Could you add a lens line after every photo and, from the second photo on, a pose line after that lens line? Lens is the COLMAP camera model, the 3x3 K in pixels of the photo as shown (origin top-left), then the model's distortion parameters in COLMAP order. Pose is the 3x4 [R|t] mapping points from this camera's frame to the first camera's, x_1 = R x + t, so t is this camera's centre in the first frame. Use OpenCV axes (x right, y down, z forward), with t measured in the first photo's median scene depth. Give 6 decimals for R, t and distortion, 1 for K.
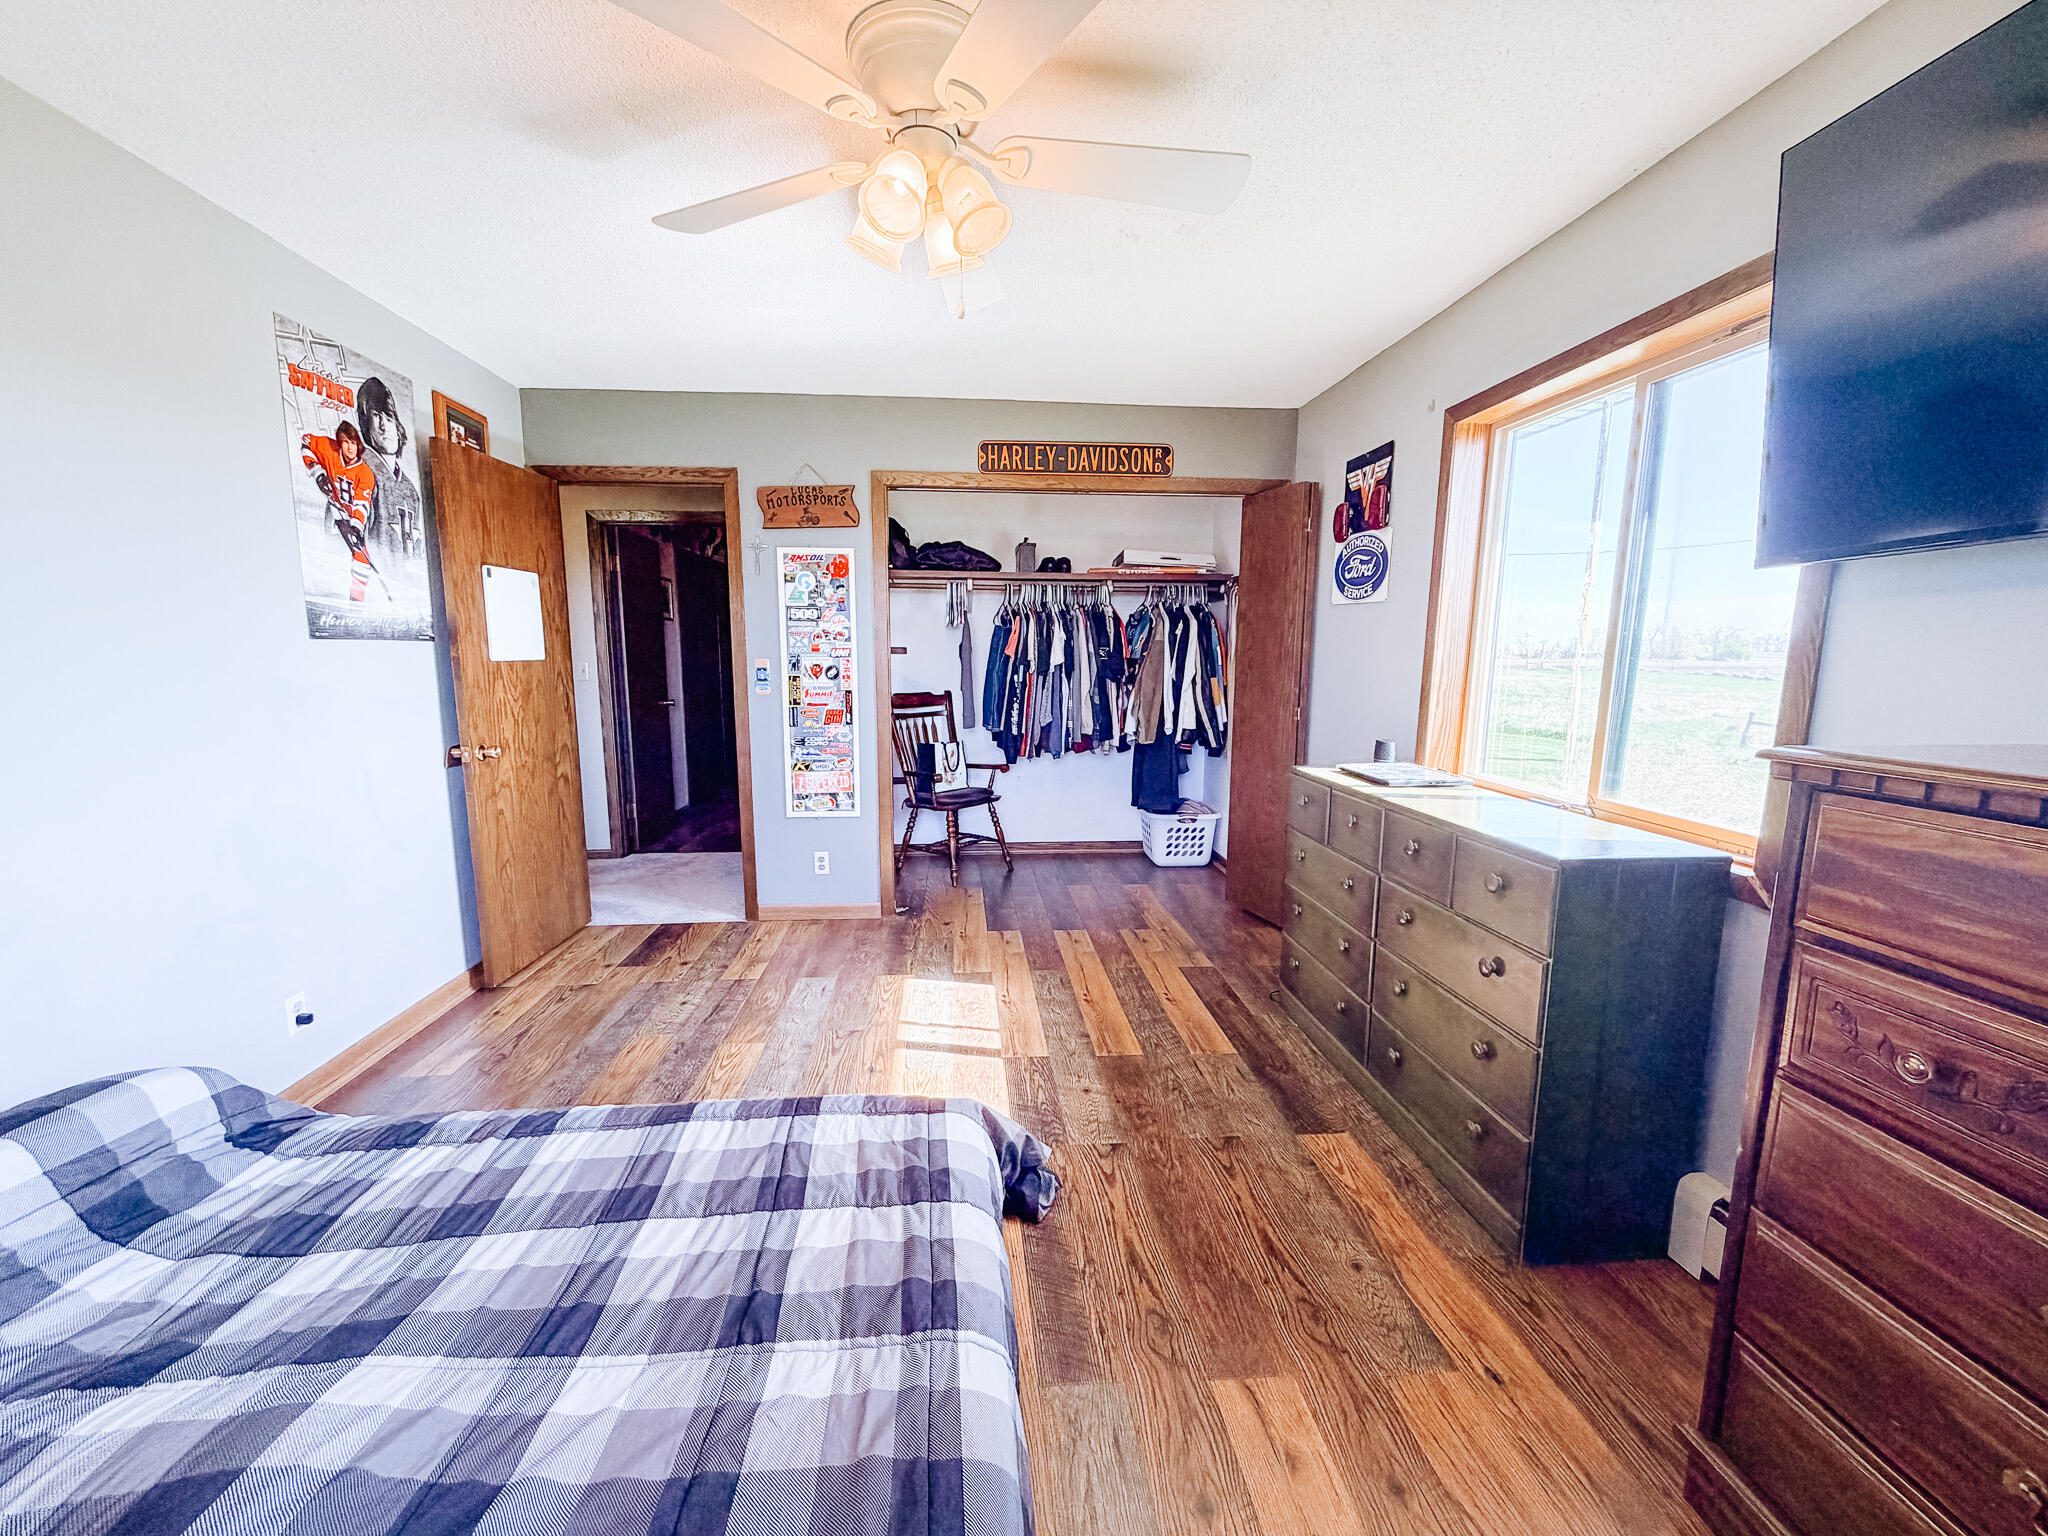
lens RADIAL K [[815.6, 0, 1019.3], [0, 815.6, 772.3], [0, 0, 1]] dist [0.000492, 0.000240]
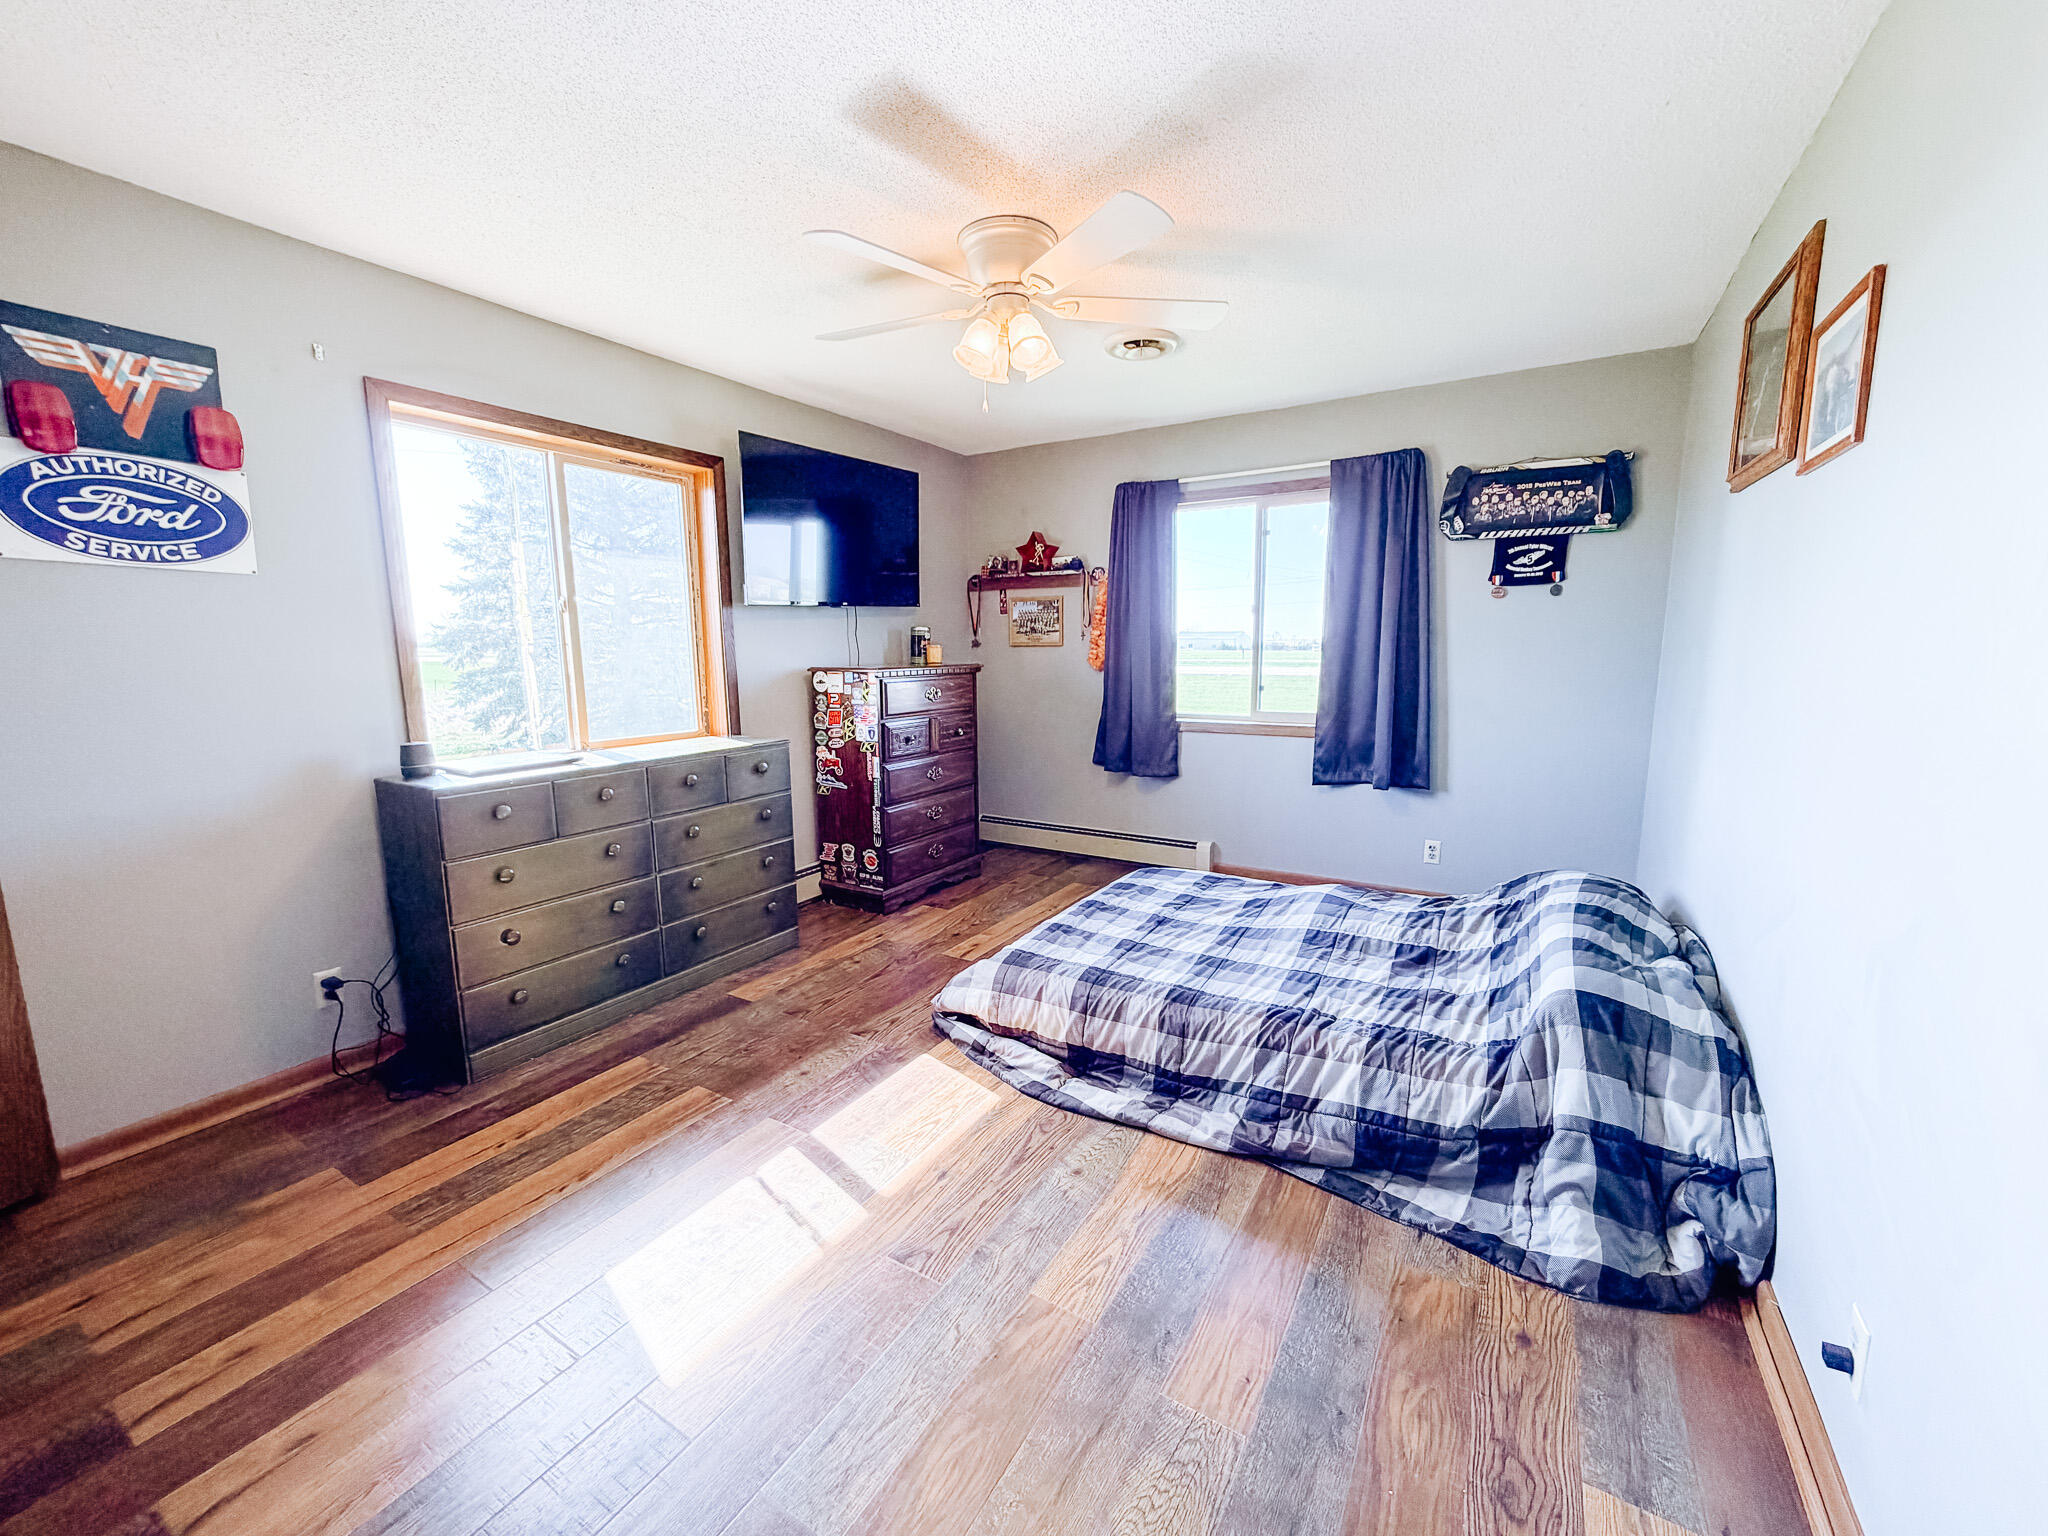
lens RADIAL K [[815.6, 0, 1021.8], [0, 815.6, 763.5], [0, 0, 1]] dist [0.000492, 0.000240]
pose [[-0.812819, -0.082286, 0.576675, -0.516151], [0.091072, 0.959848, 0.265326, -0.167945], [-0.575353, 0.268181, -0.772689, 1.138551]]
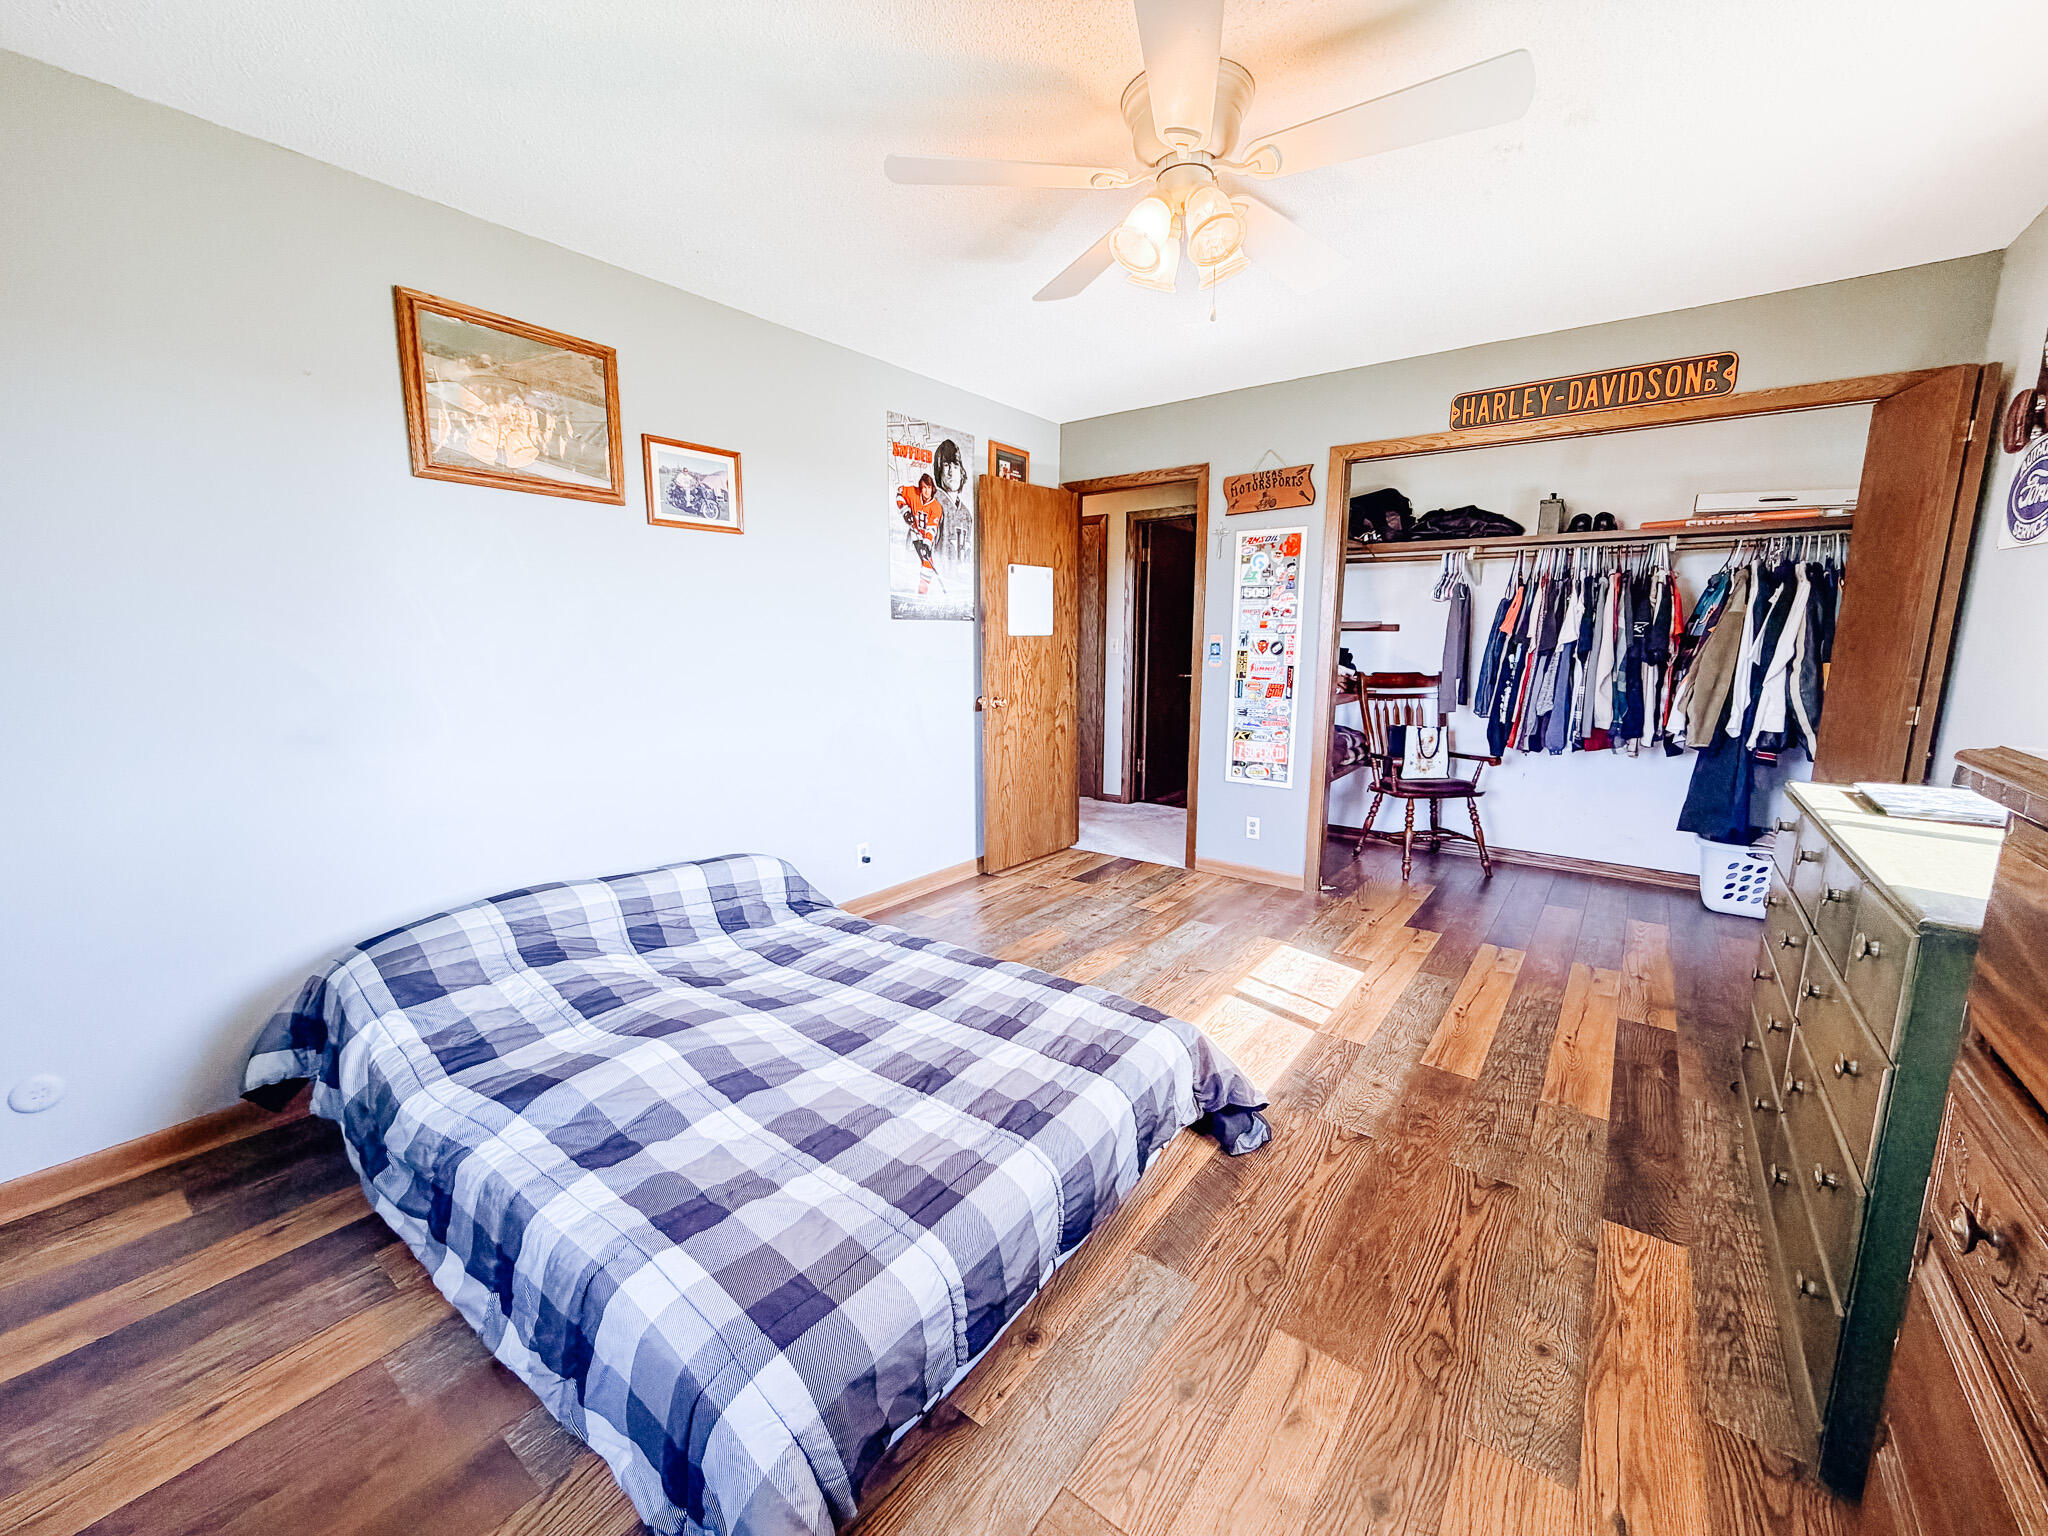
lens RADIAL K [[815.6, 0, 1020.2], [0, 815.6, 771.9], [0, 0, 1]] dist [0.000492, 0.000240]
pose [[0.745313, 0.109829, -0.657607, 0.267077], [-0.097012, 0.993706, 0.056011, 0.010387], [0.659619, 0.022050, 0.751276, 0.000541]]
